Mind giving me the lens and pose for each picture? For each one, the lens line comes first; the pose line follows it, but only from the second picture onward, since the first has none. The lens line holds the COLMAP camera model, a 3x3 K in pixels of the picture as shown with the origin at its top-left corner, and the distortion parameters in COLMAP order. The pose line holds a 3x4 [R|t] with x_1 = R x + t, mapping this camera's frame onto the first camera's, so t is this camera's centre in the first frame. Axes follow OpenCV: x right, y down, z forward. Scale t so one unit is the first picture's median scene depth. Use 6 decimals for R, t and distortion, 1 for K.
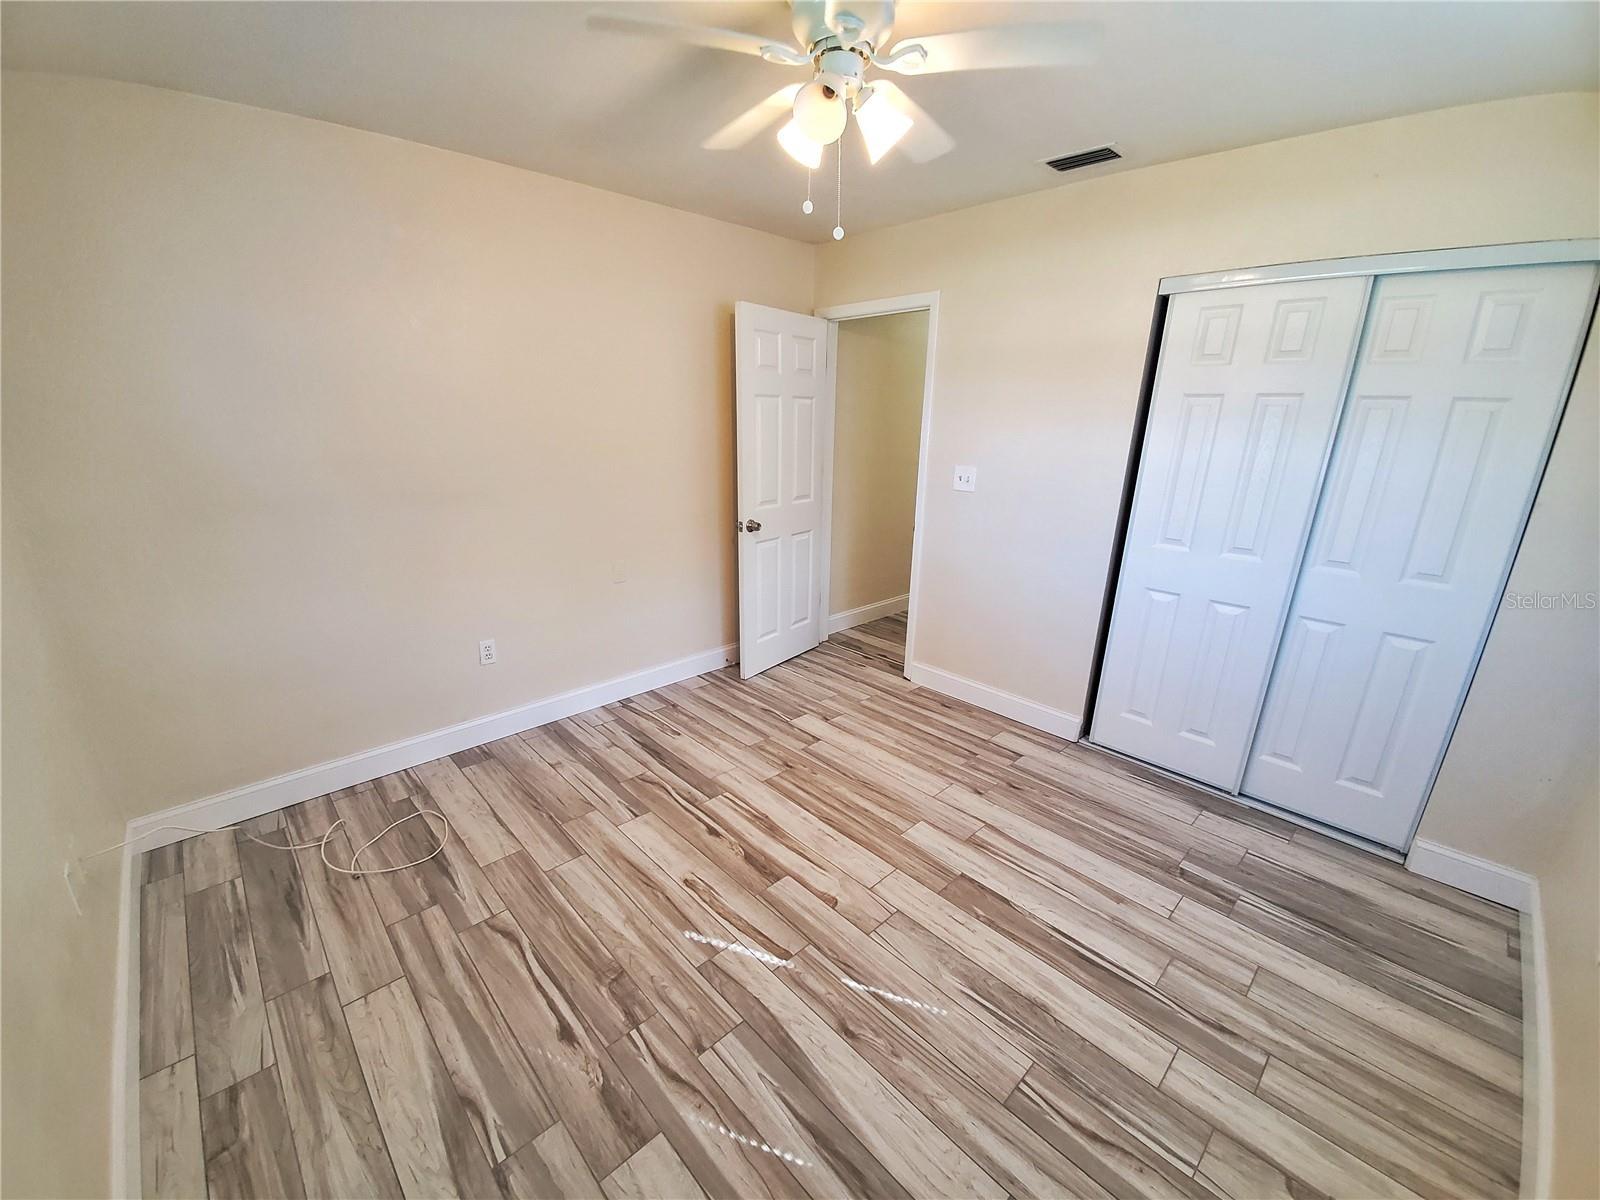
lens RADIAL K [[633.9, 0, 798.5], [0, 633.9, 624.5], [0, 0, 1]] dist [0.010787, -0.016680]
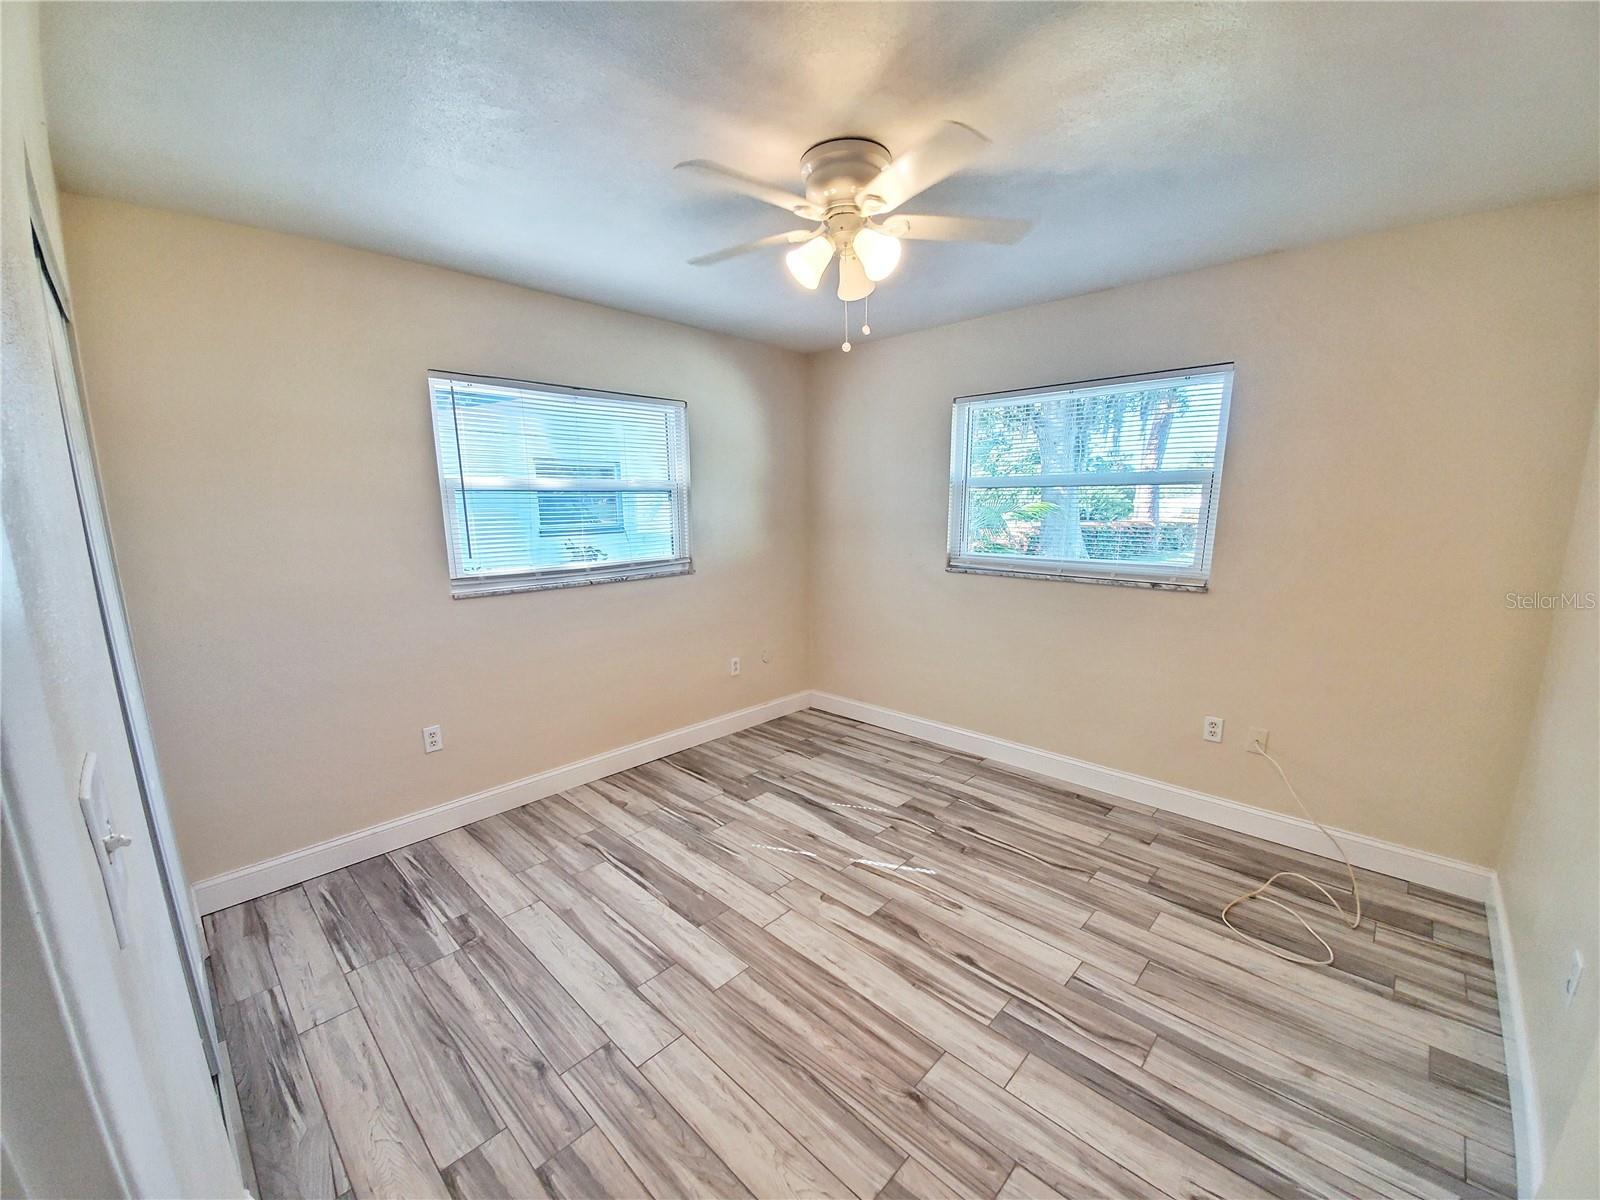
lens RADIAL K [[633.9, 0, 798.5], [0, 633.9, 624.5], [0, 0, 1]] dist [0.010787, -0.016680]
pose [[-0.998883, -0.001243, -0.047245, 0.151767], [-0.024247, 0.871549, 0.489708, -0.545011], [0.040568, 0.490306, -0.870605, 1.706075]]
